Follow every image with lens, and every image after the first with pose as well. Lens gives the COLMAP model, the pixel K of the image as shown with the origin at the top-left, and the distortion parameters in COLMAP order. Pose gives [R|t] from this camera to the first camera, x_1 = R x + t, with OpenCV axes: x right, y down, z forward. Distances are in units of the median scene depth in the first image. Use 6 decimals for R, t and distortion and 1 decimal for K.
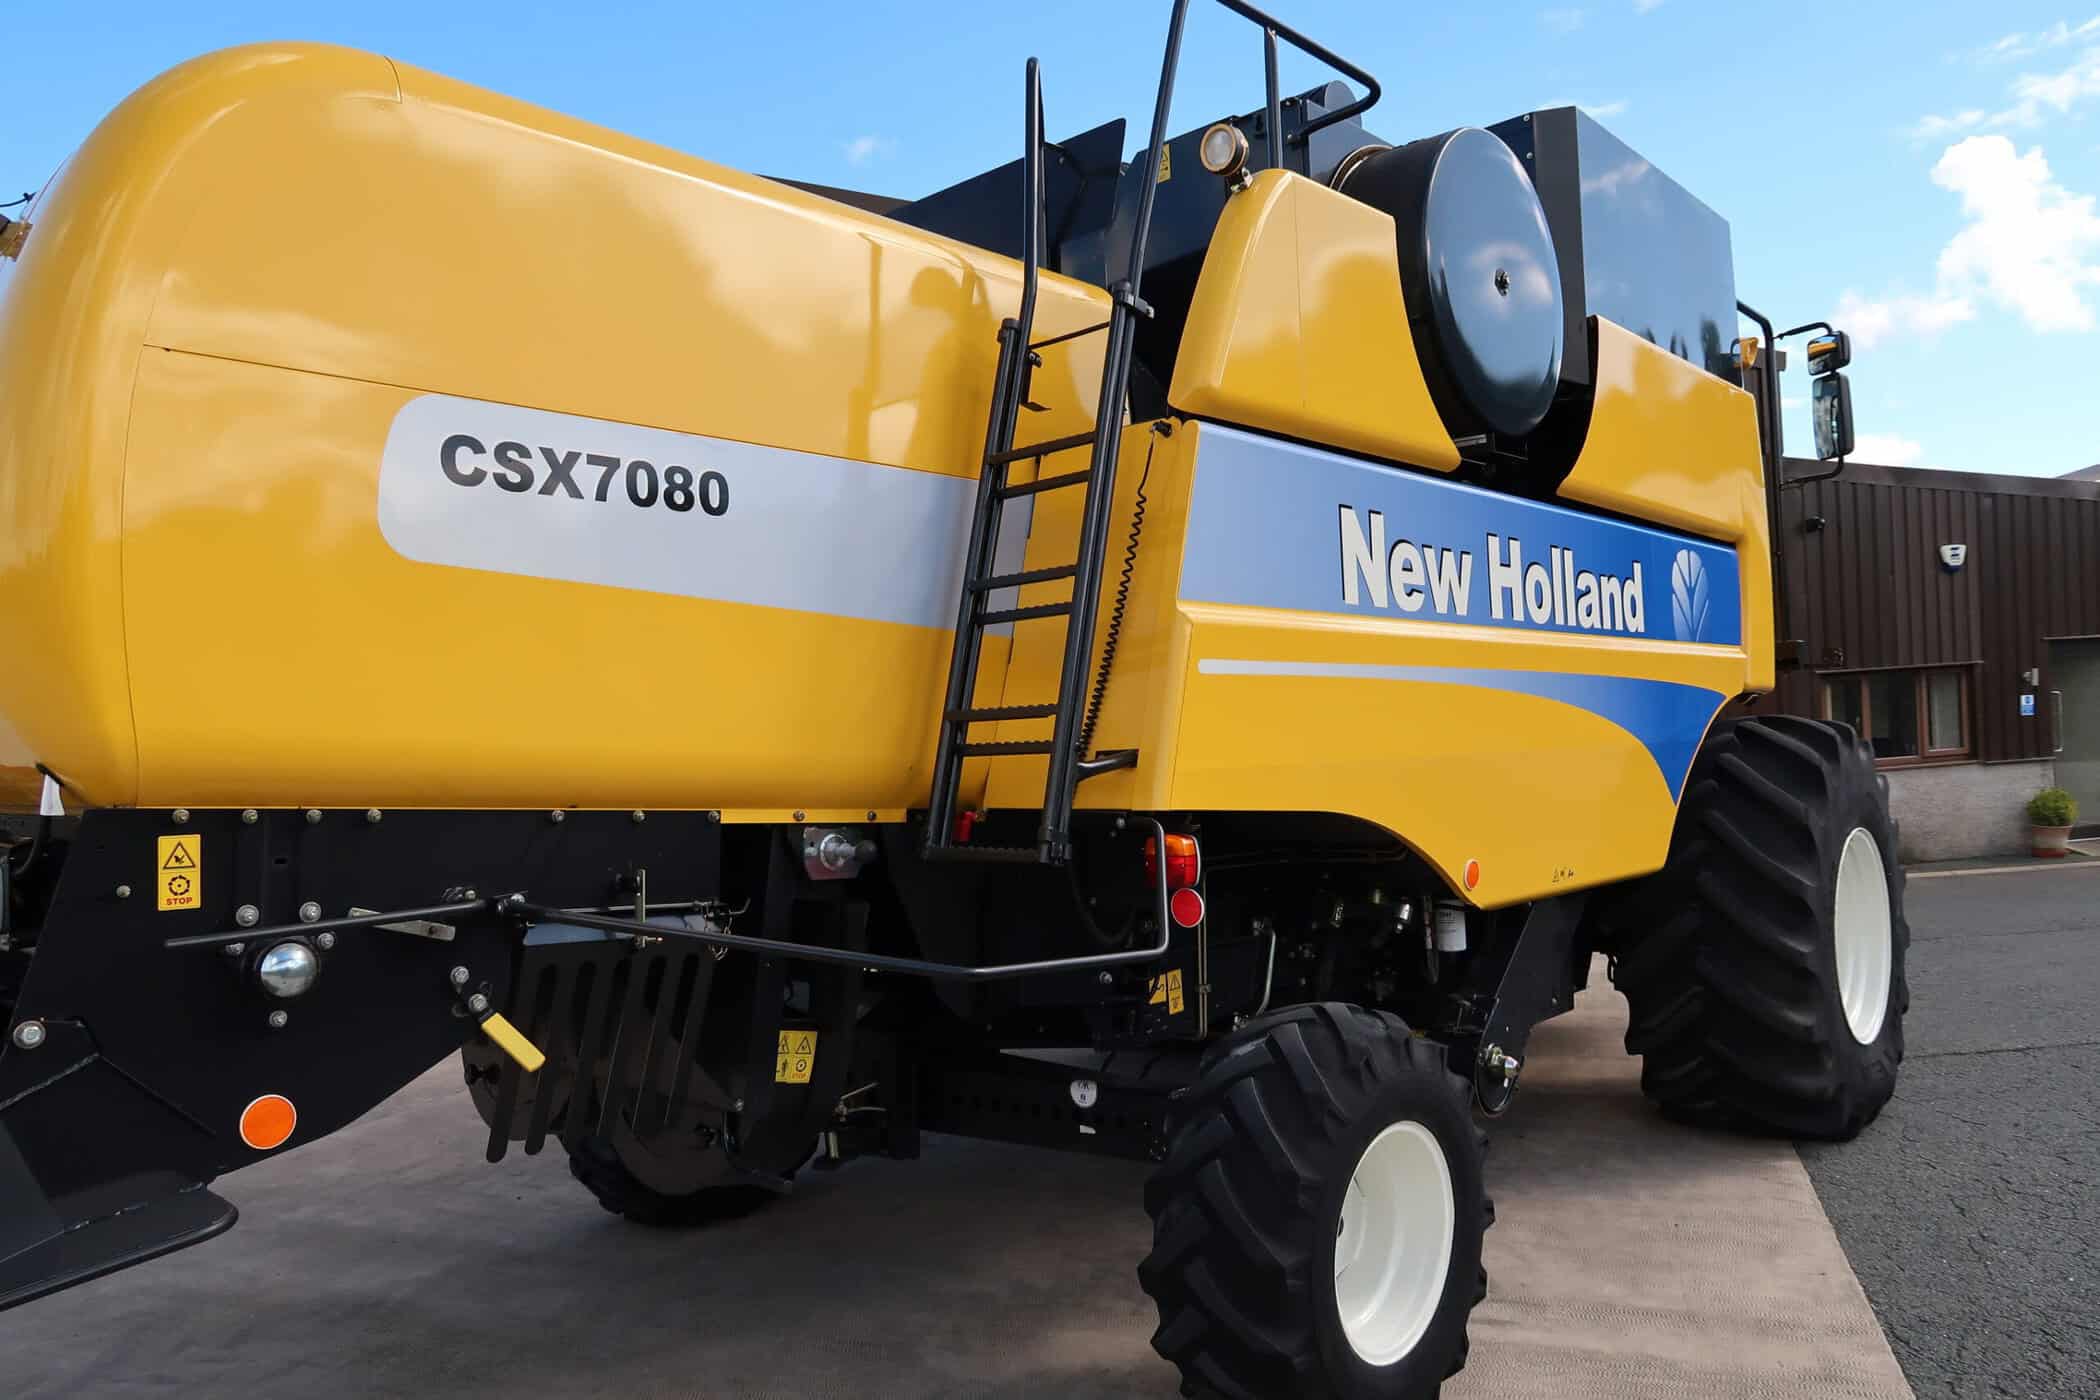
lens RADIAL K [[1441.1, 0, 1050.0], [0, 1441.1, 700.0], [0, 0, 1]] dist [-0.028018, 0.005599]
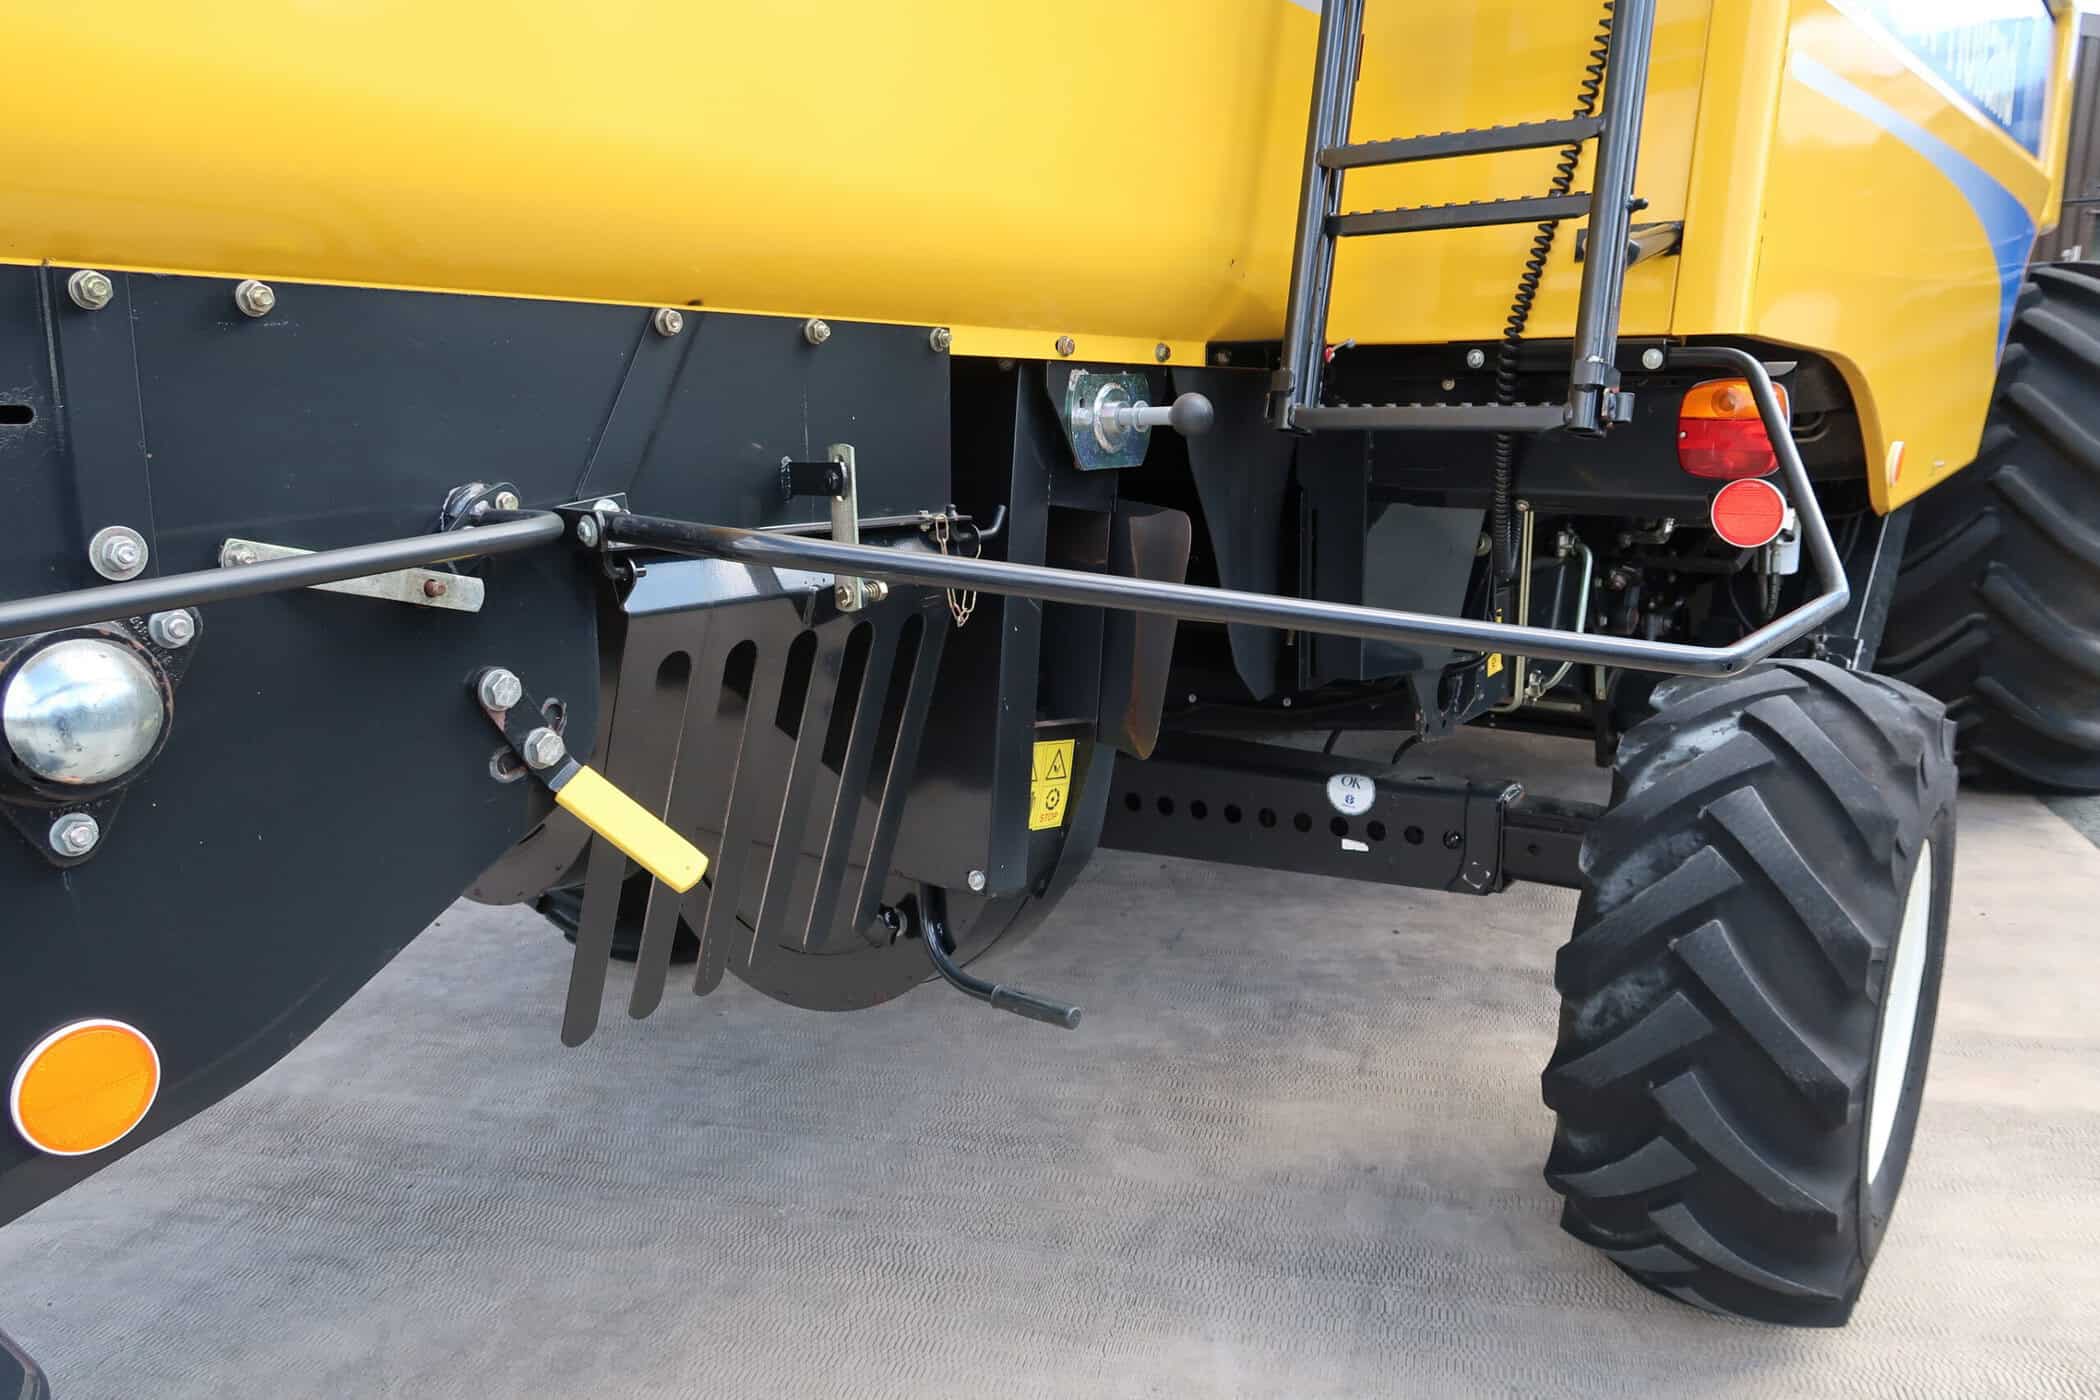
lens RADIAL K [[1503.5, 0, 1043.5], [0, 1503.5, 700.5], [0, 0, 1]] dist [-0.013235, 0.003064]
pose [[0.994352, -0.027536, 0.102495, -0.243285], [0.000262, 0.966389, 0.257086, 0.065230], [-0.106129, -0.255607, 0.960938, 0.450922]]
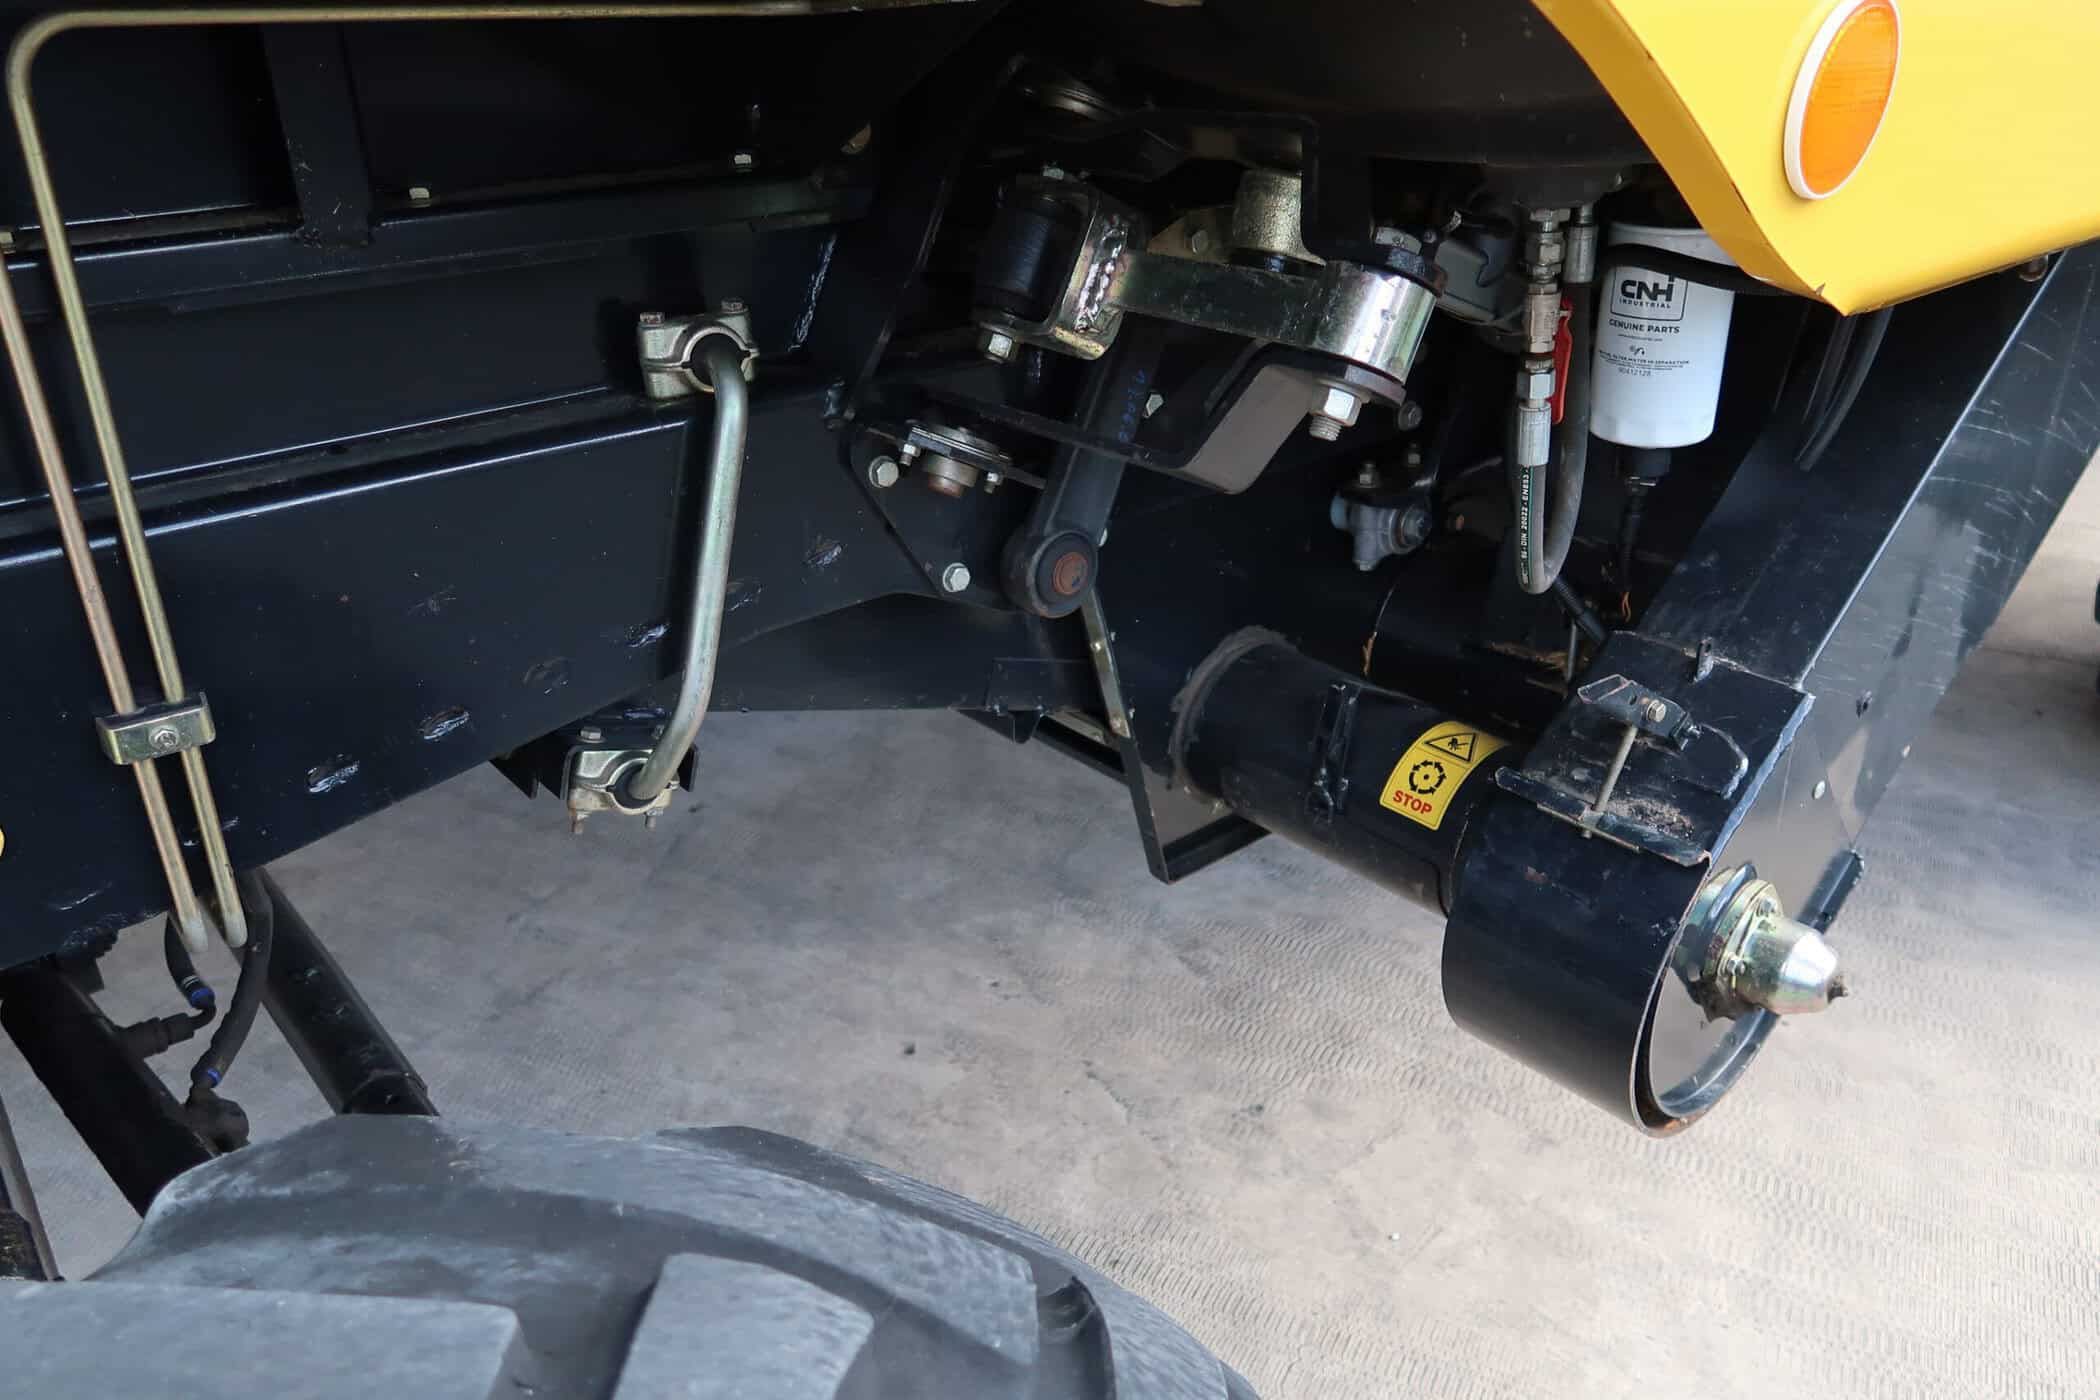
lens RADIAL K [[1503.5, 0, 1043.5], [0, 1503.5, 700.5], [0, 0, 1]] dist [-0.013235, 0.003064]
pose [[0.991406, 0.060478, -0.116003, 0.311558], [0.000285, 0.885729, 0.464203, 0.140806], [0.130821, -0.460246, 0.878100, 1.100289]]
